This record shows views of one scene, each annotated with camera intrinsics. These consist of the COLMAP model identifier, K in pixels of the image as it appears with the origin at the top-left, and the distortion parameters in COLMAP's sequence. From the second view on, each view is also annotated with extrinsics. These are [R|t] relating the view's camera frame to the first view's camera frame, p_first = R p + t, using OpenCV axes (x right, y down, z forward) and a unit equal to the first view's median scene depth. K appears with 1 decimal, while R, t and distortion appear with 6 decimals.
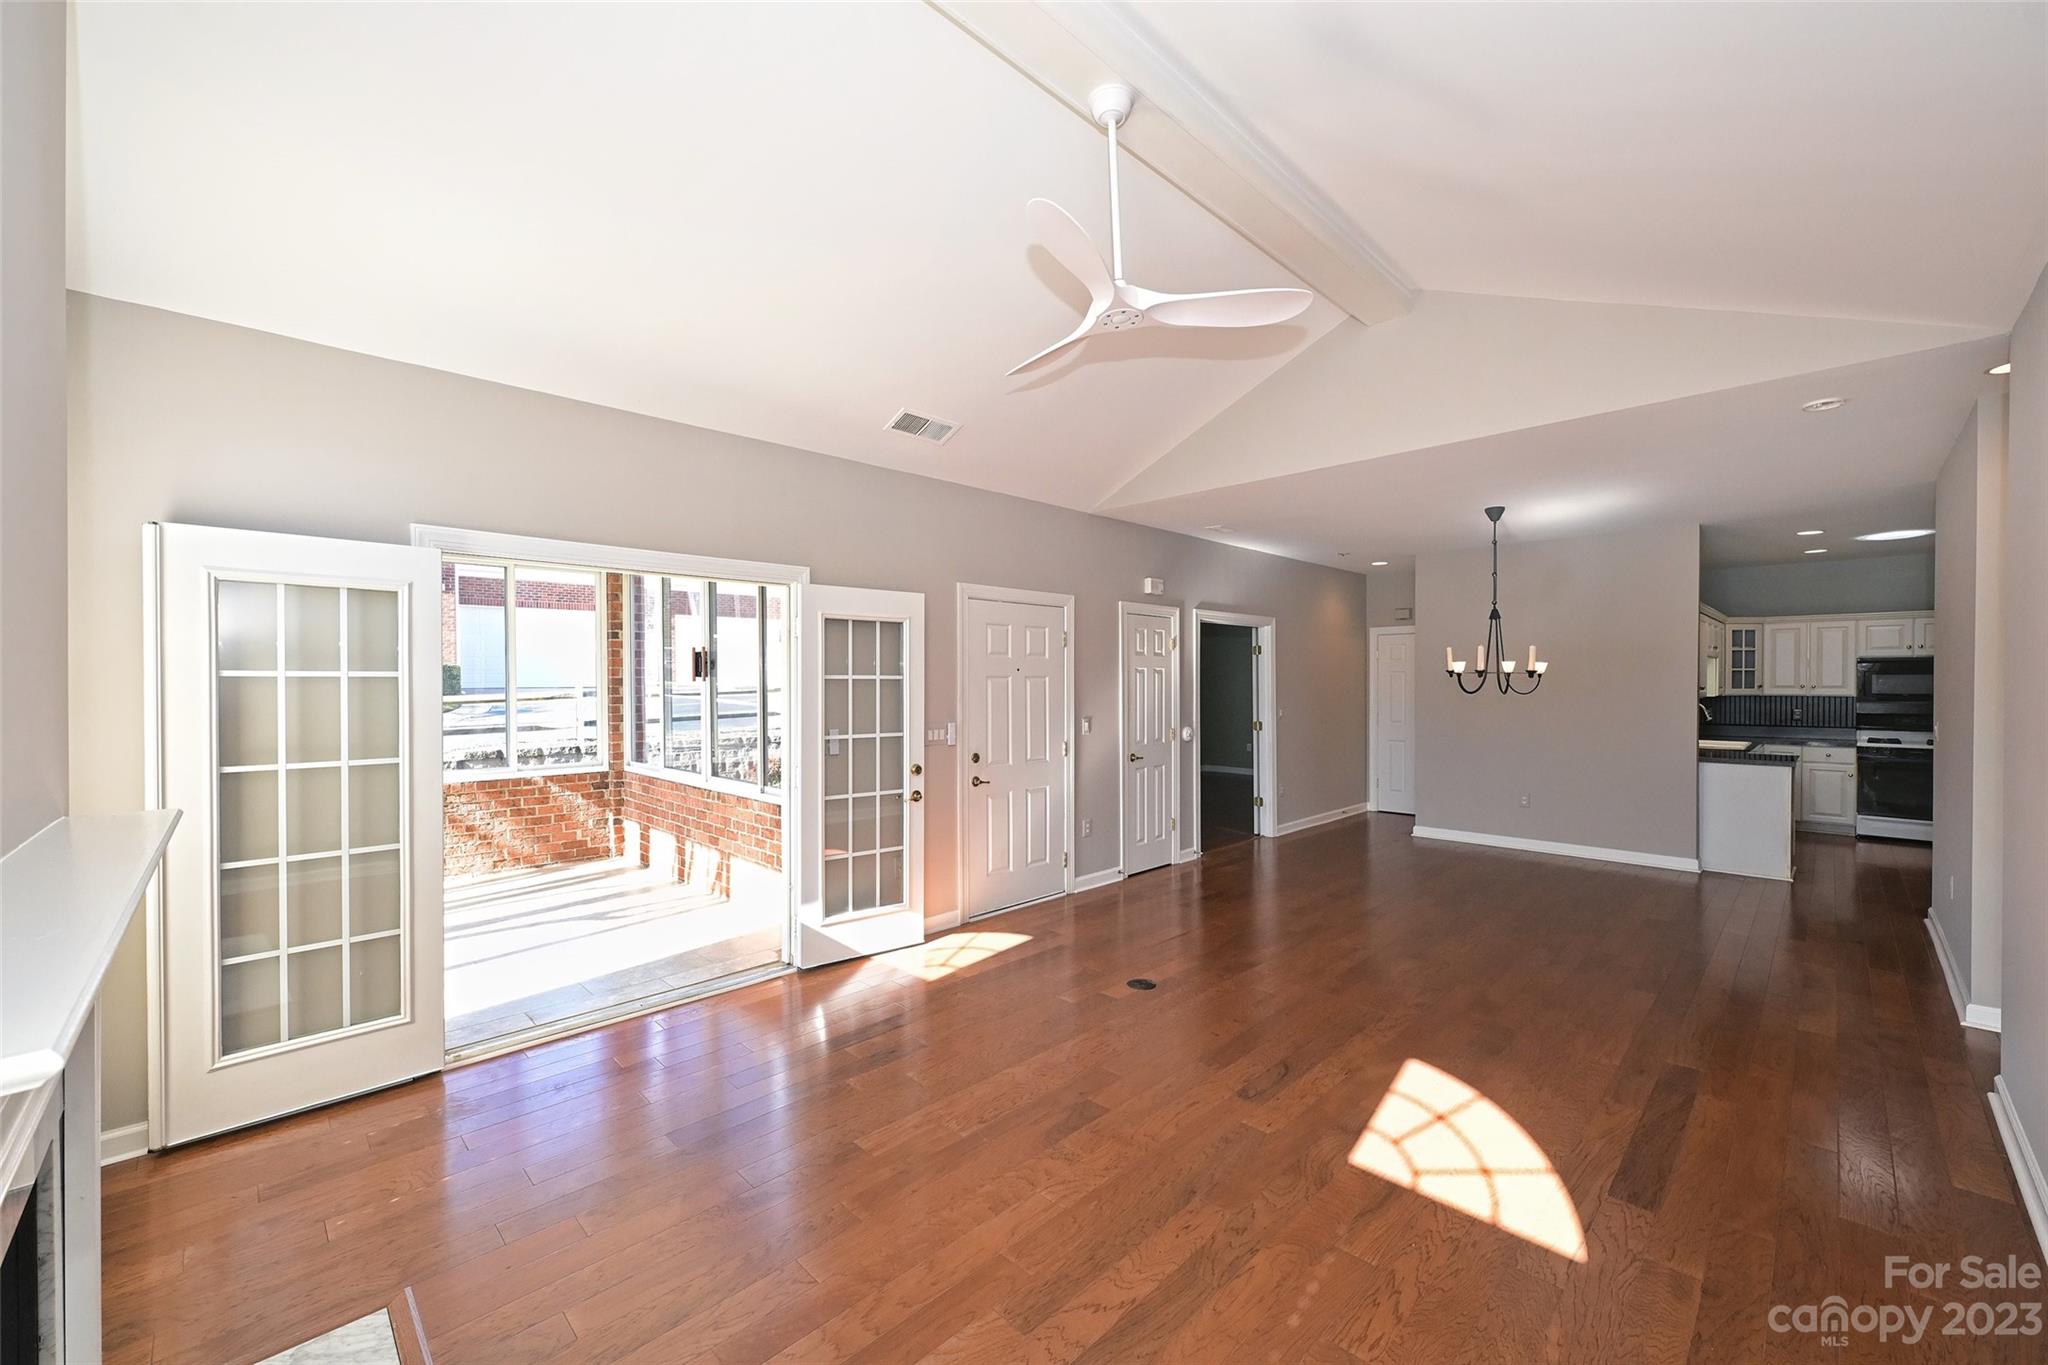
lens RADIAL K [[801.8, 0, 1015.2], [0, 801.8, 694.1], [0, 0, 1]] dist [-0.000526, 0.000652]
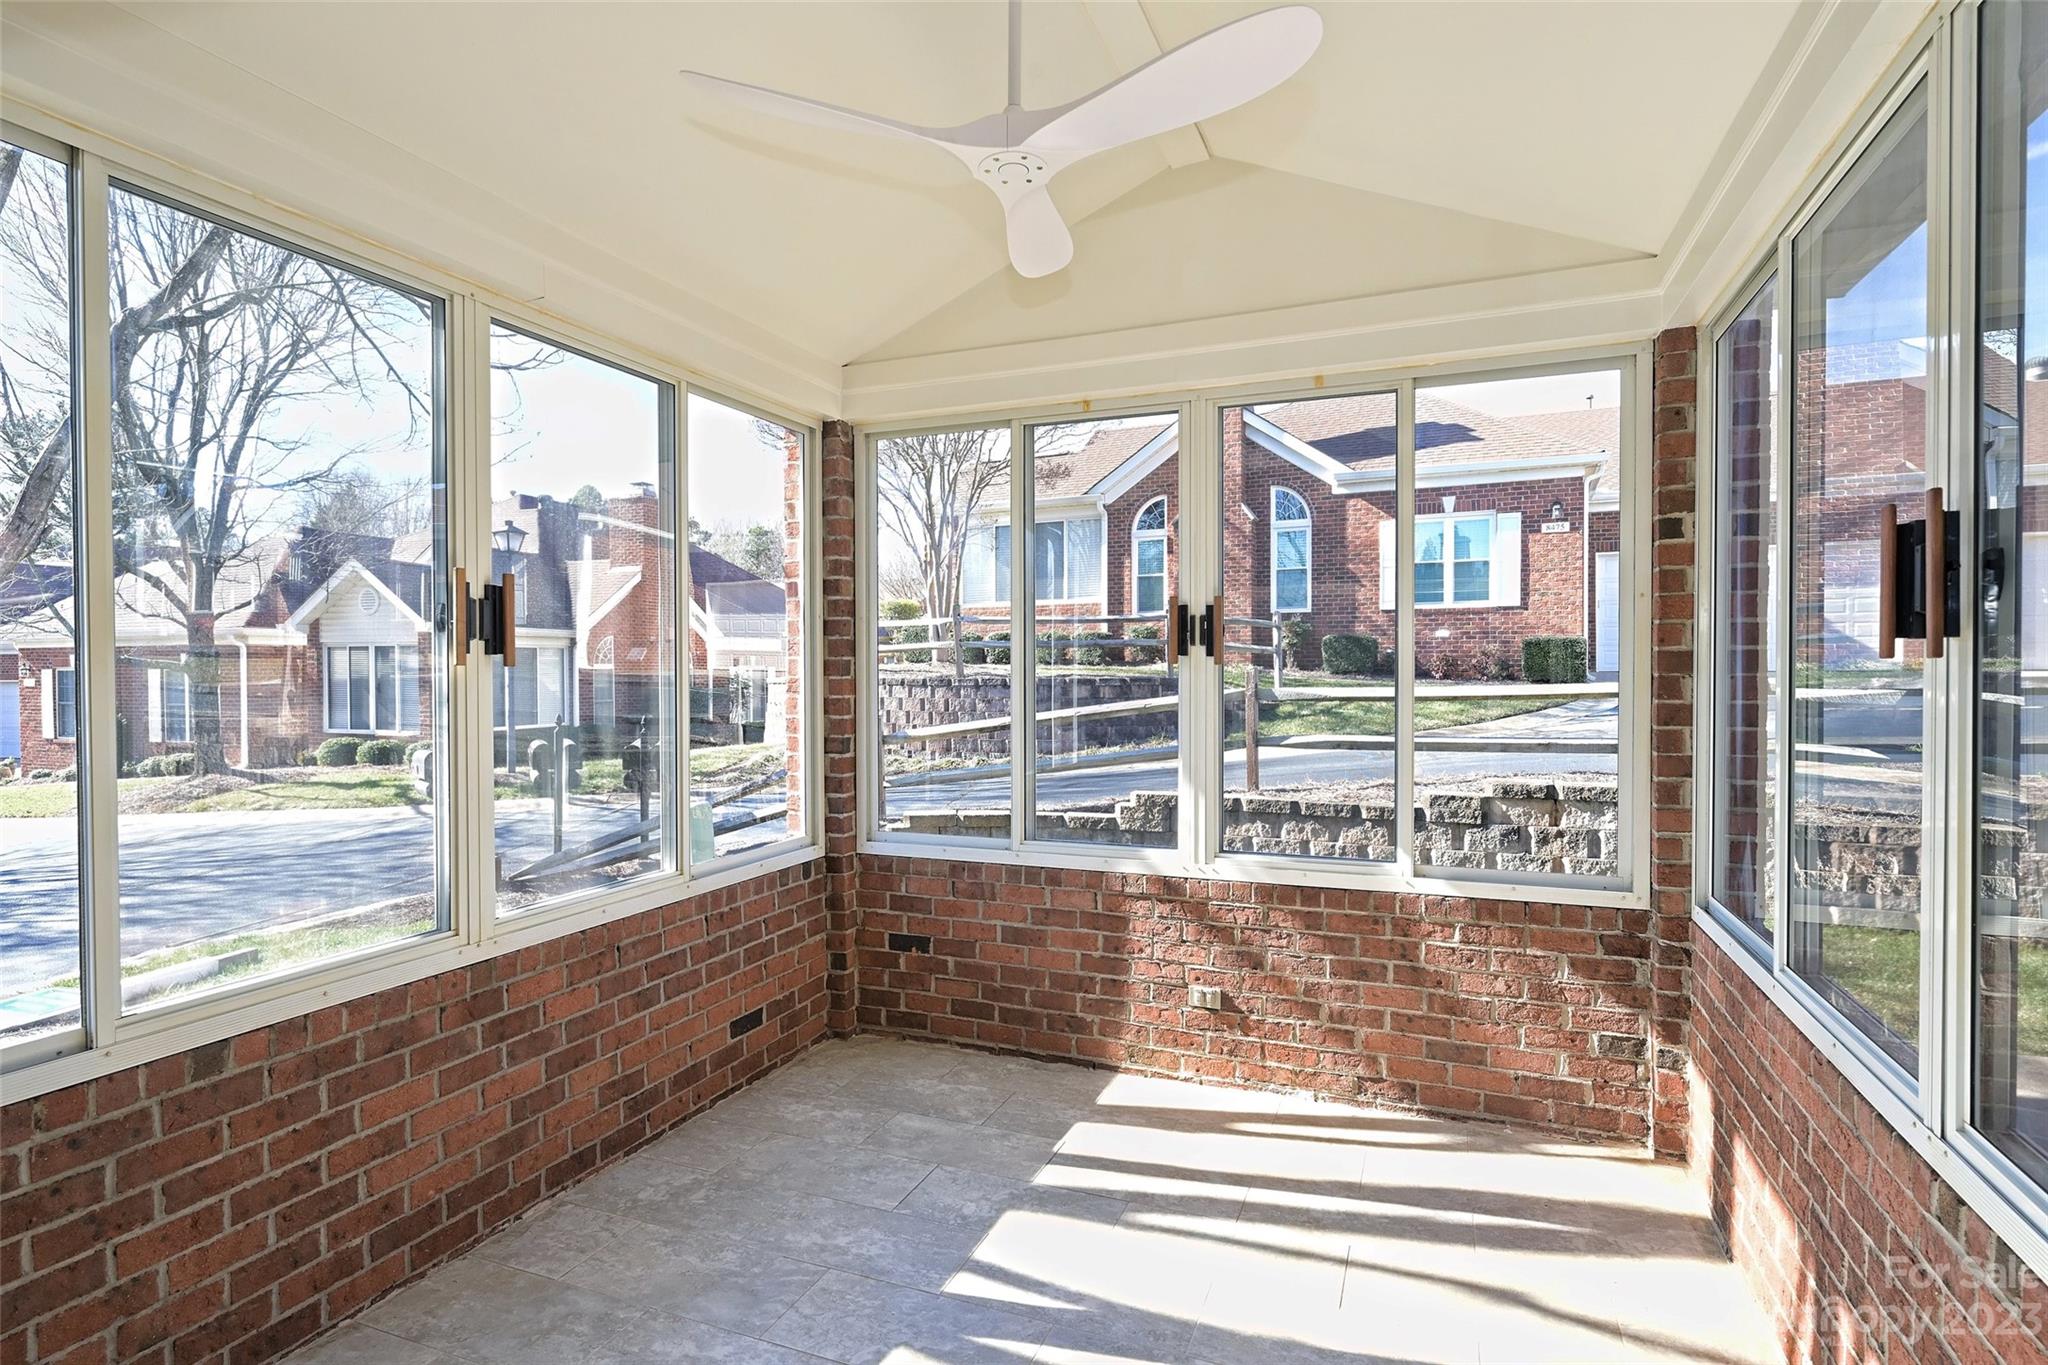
lens RADIAL K [[1041.6, 0, 1017.7], [0, 1041.6, 682.3], [0, 0, 1]] dist [-0.003135, -0.000034]
pose [[0.396925, 0.014515, -0.917736, -0.205776], [-0.010481, 0.999881, 0.011281, -0.008959], [0.917791, 0.005142, 0.397030, 0.589772]]
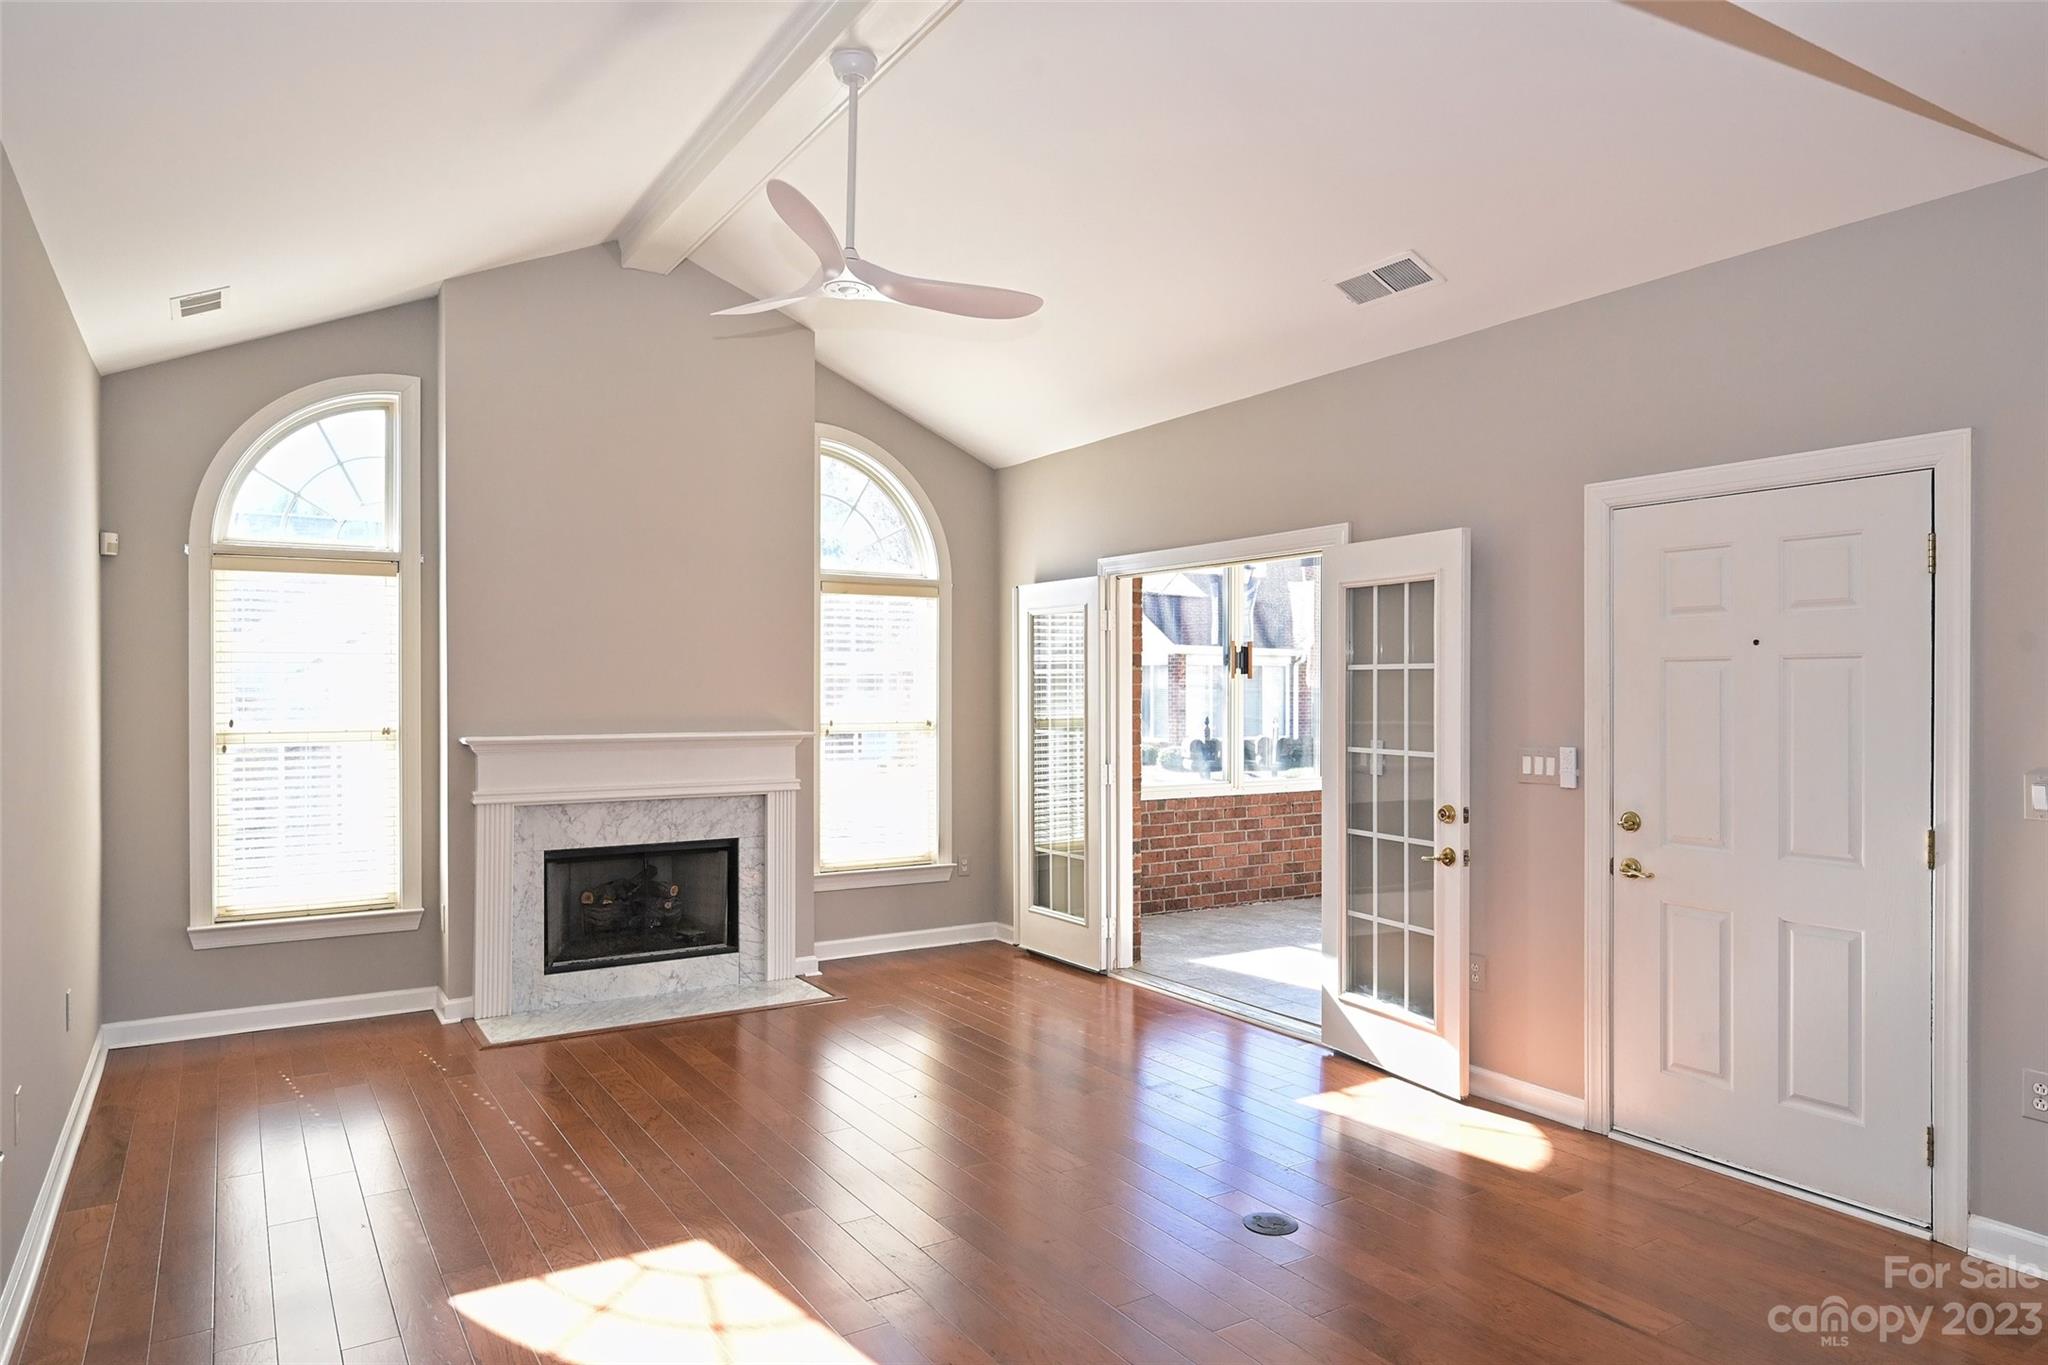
lens RADIAL K [[1262.1, 0, 1014.4], [0, 1262.1, 692.1], [0, 0, 1]] dist [-0.001528, 0.000829]
pose [[-0.216607, 0.006732, -0.976236, 0.627004], [-0.010793, 0.999899, 0.009290, -0.004040], [0.976199, 0.012549, -0.216513, 0.612628]]
